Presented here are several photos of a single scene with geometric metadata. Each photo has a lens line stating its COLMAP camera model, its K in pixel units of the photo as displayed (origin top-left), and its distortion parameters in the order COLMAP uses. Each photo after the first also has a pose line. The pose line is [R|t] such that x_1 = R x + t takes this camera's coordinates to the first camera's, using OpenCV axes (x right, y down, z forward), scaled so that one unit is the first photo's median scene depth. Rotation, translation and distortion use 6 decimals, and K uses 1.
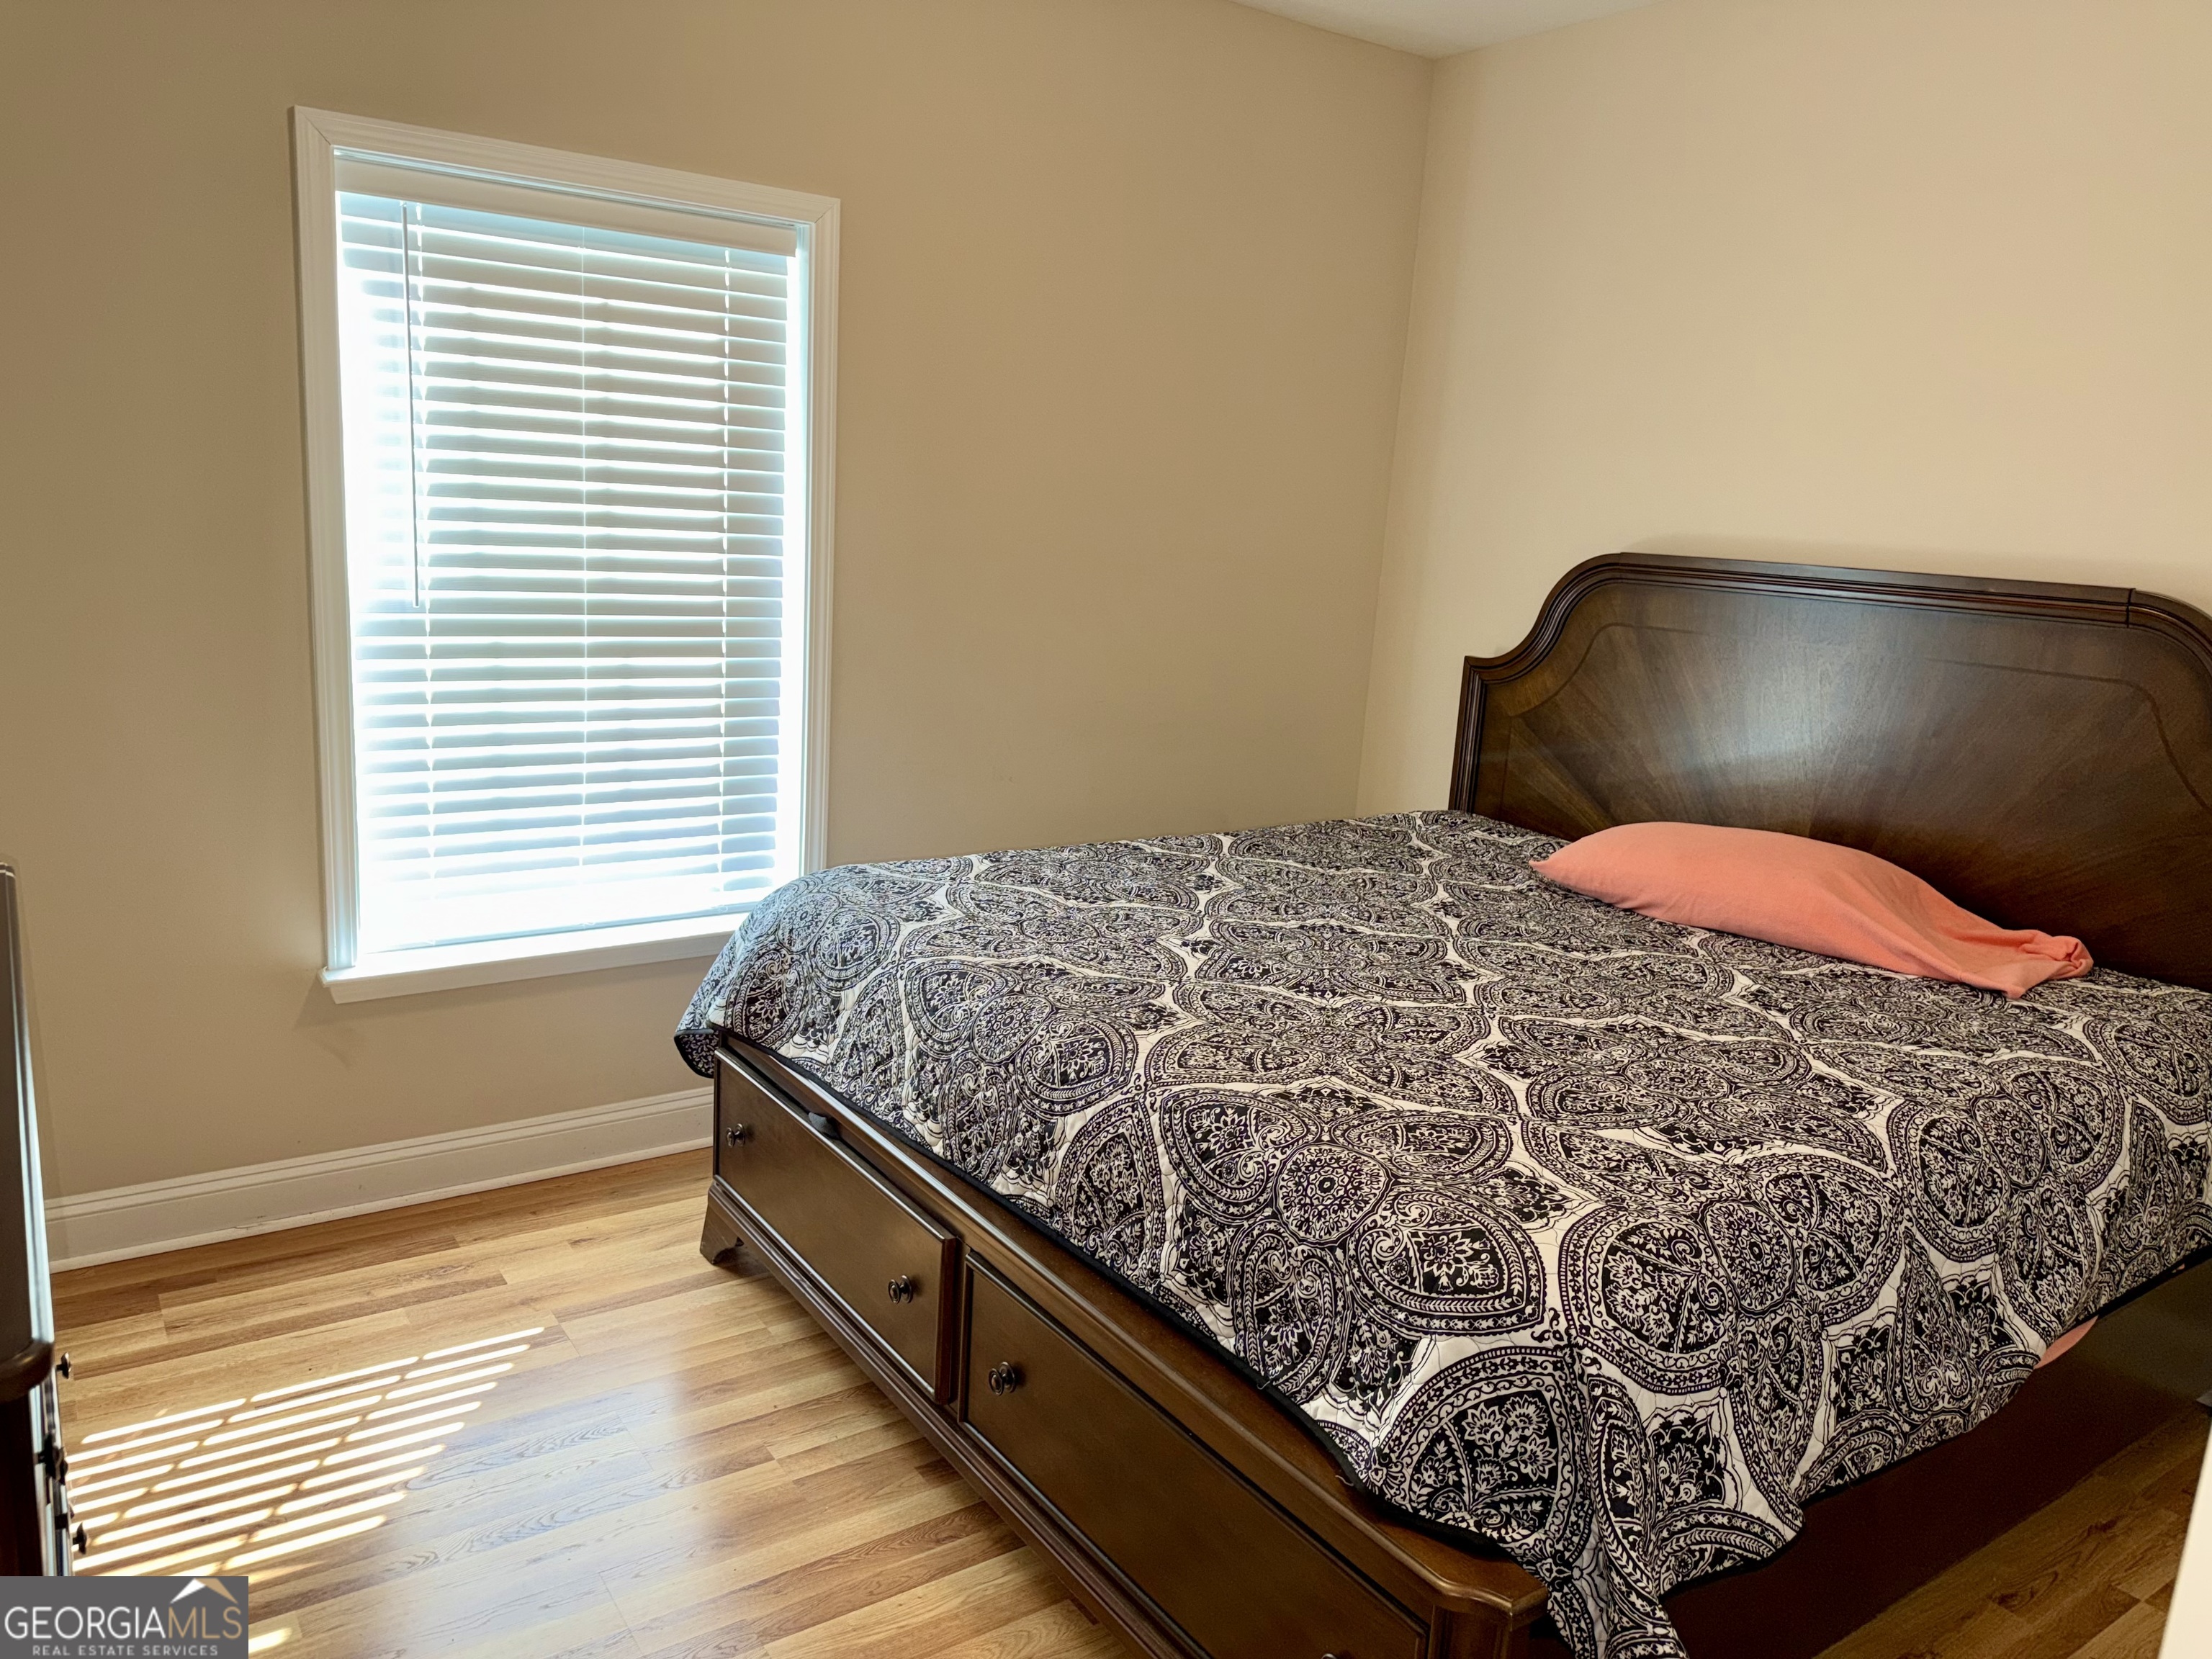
lens RADIAL K [[1561.7, 0, 1117.9], [0, 1561.7, 826.5], [0, 0, 1]] dist [0.117634, -0.188512]
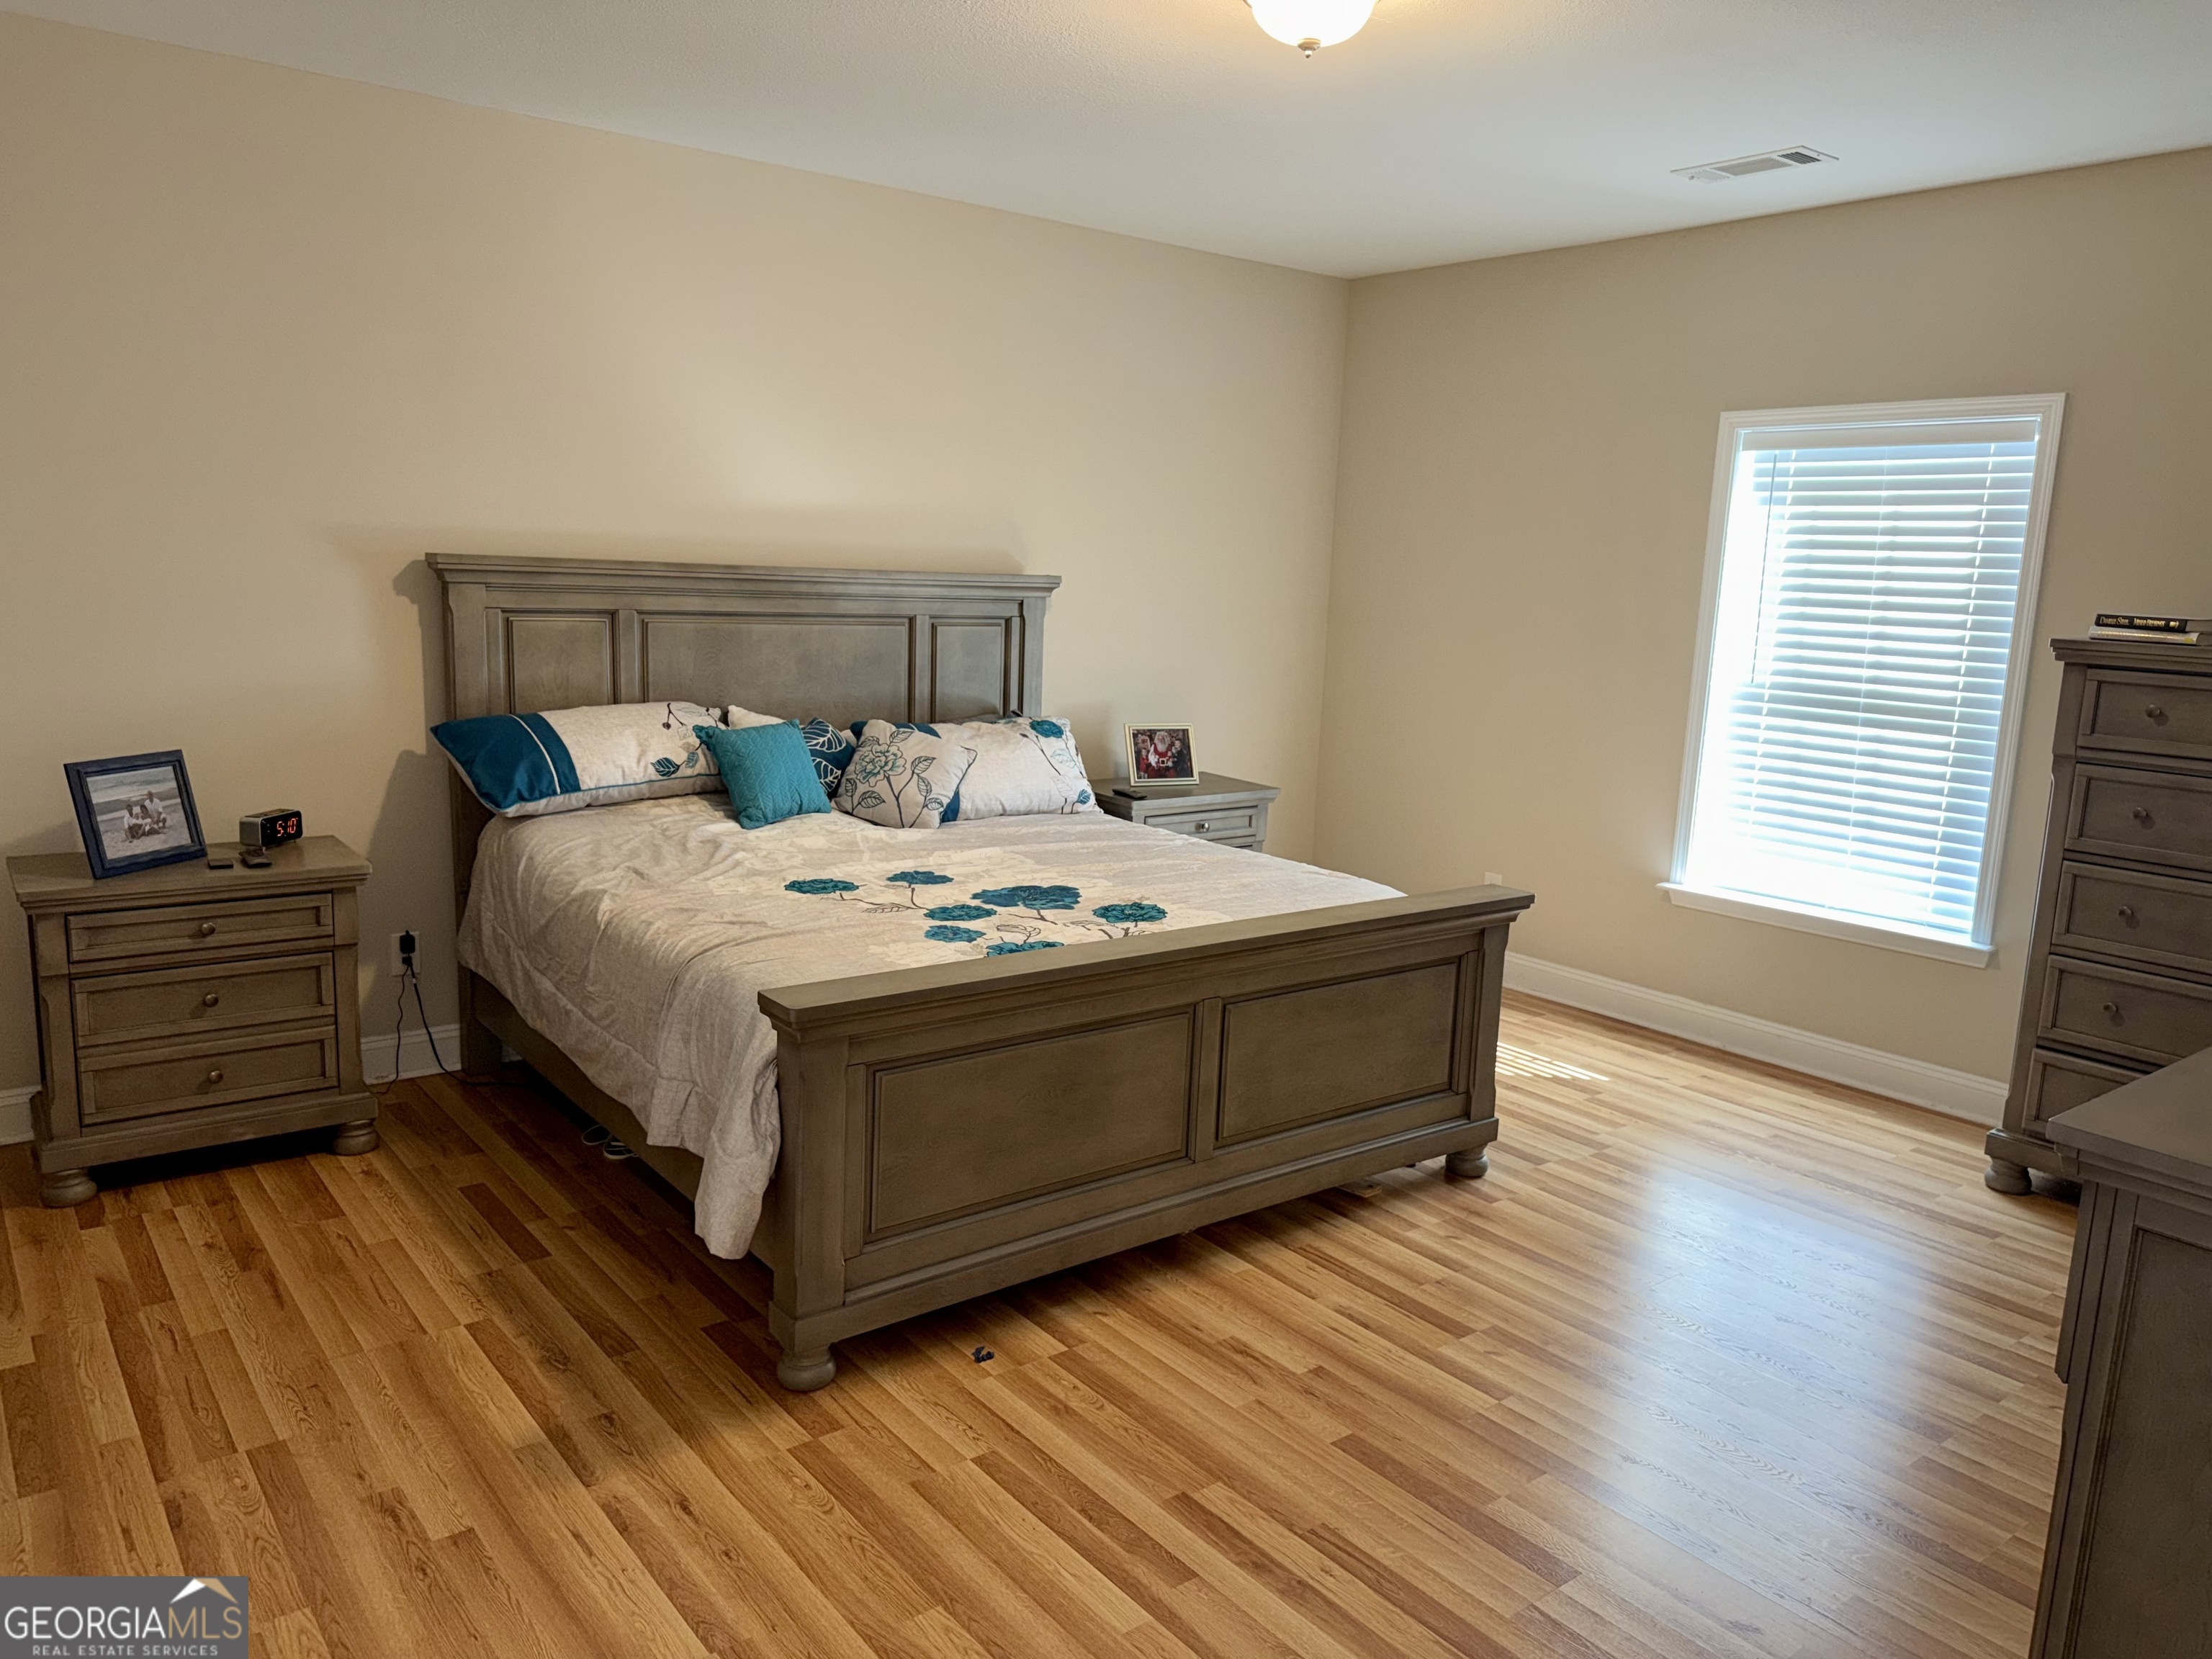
lens RADIAL K [[1547.6, 0, 1142.0], [0, 1547.6, 836.4], [0, 0, 1]] dist [0.055650, -0.052332]
pose [[0.073114, 0.121702, -0.989870, 1.137256], [-0.248977, 0.963328, 0.100048, 0.014474], [0.965746, 0.239140, 0.100733, 0.234517]]
